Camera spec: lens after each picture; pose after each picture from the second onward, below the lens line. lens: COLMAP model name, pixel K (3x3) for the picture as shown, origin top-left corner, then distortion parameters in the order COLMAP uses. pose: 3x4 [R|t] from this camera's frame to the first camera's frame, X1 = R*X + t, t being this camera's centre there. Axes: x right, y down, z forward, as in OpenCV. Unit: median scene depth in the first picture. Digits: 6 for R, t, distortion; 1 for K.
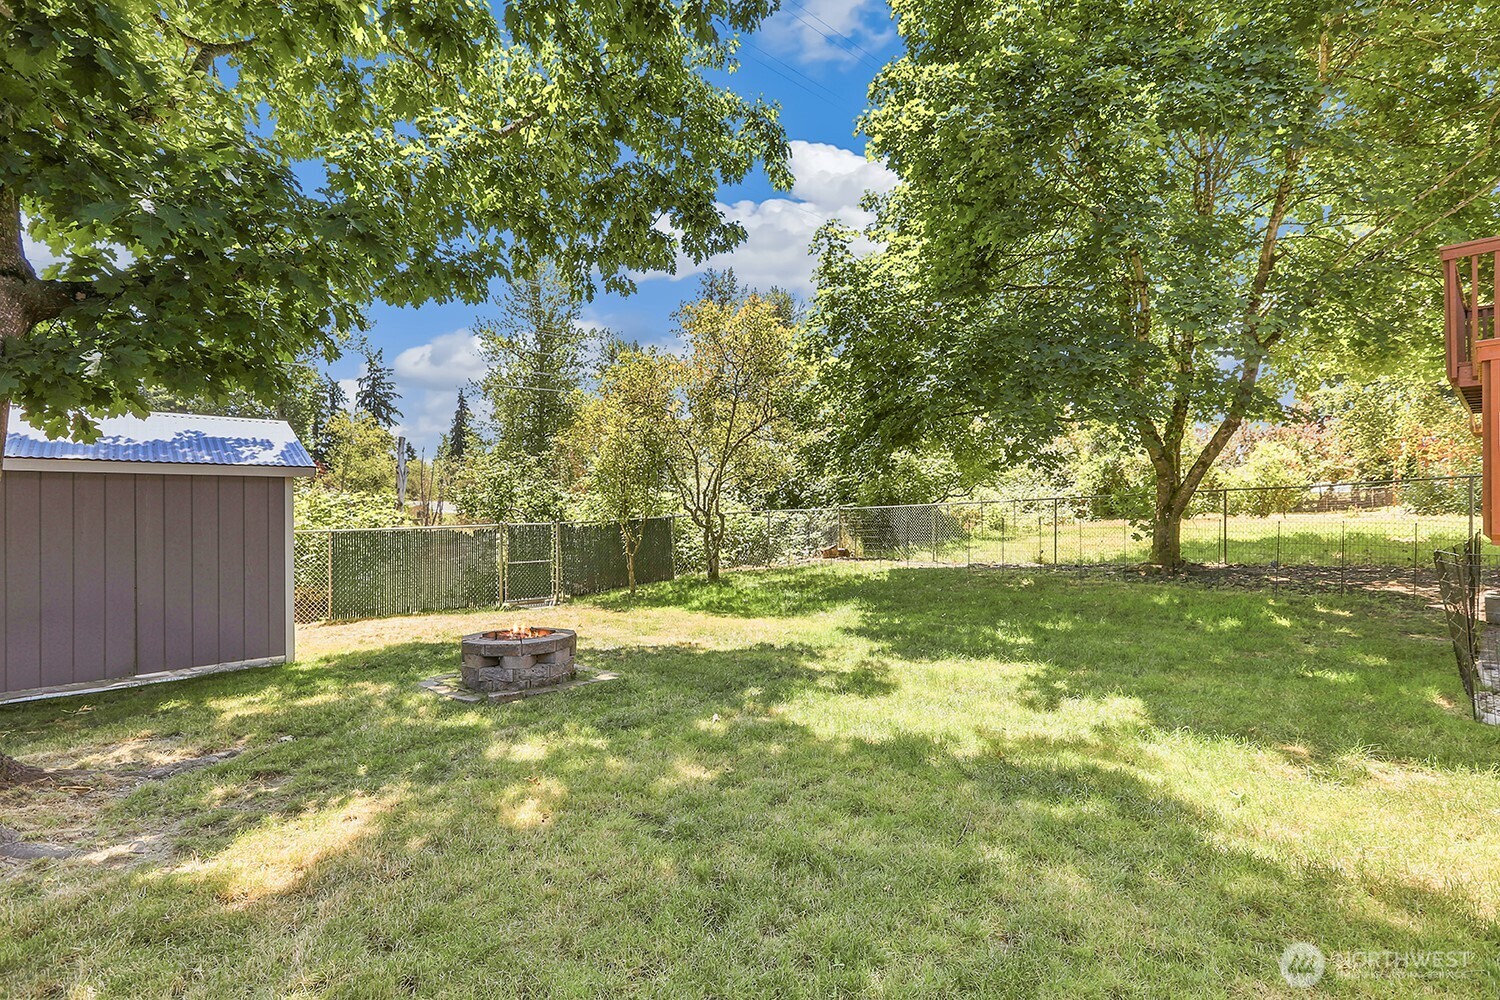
lens RADIAL K [[691.0, 0, 751.3], [0, 691.0, 509.4], [0, 0, 1]] dist [0.016666, 0.000133]
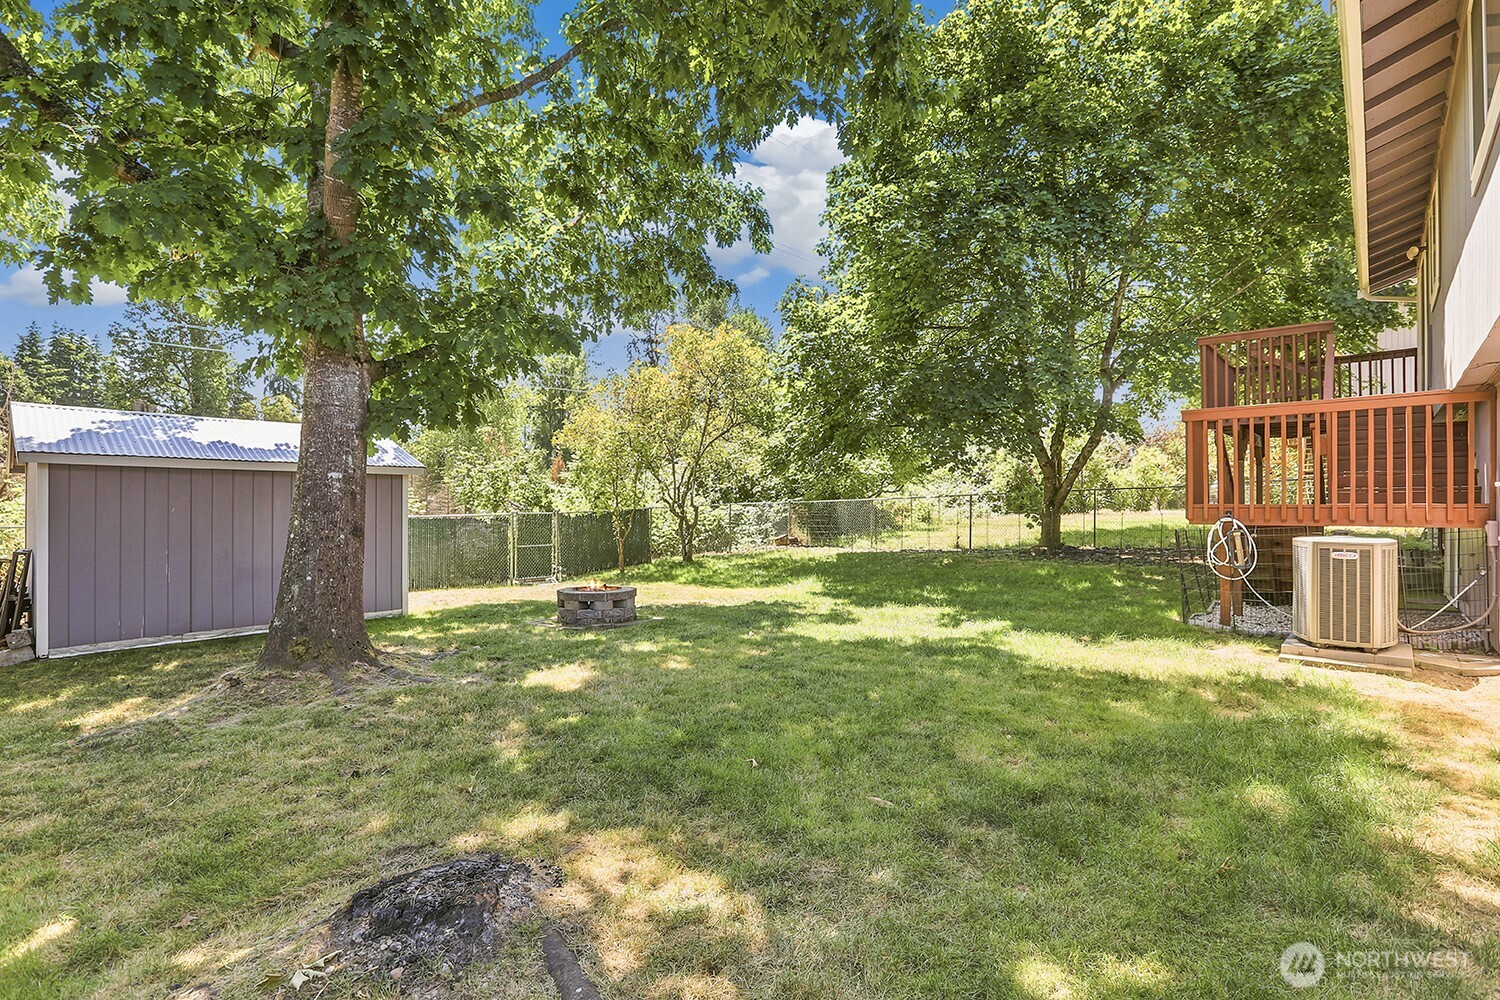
lens RADIAL K [[702.4, 0, 750.0], [0, 702.4, 500.0], [0, 0, 1]] dist [-0.000090, 0.000009]
pose [[0.995191, 0.007382, 0.097679, -0.083082], [-0.006955, 0.999965, -0.004708, 0.001755], [-0.097710, 0.004006, 0.995207, -0.233651]]
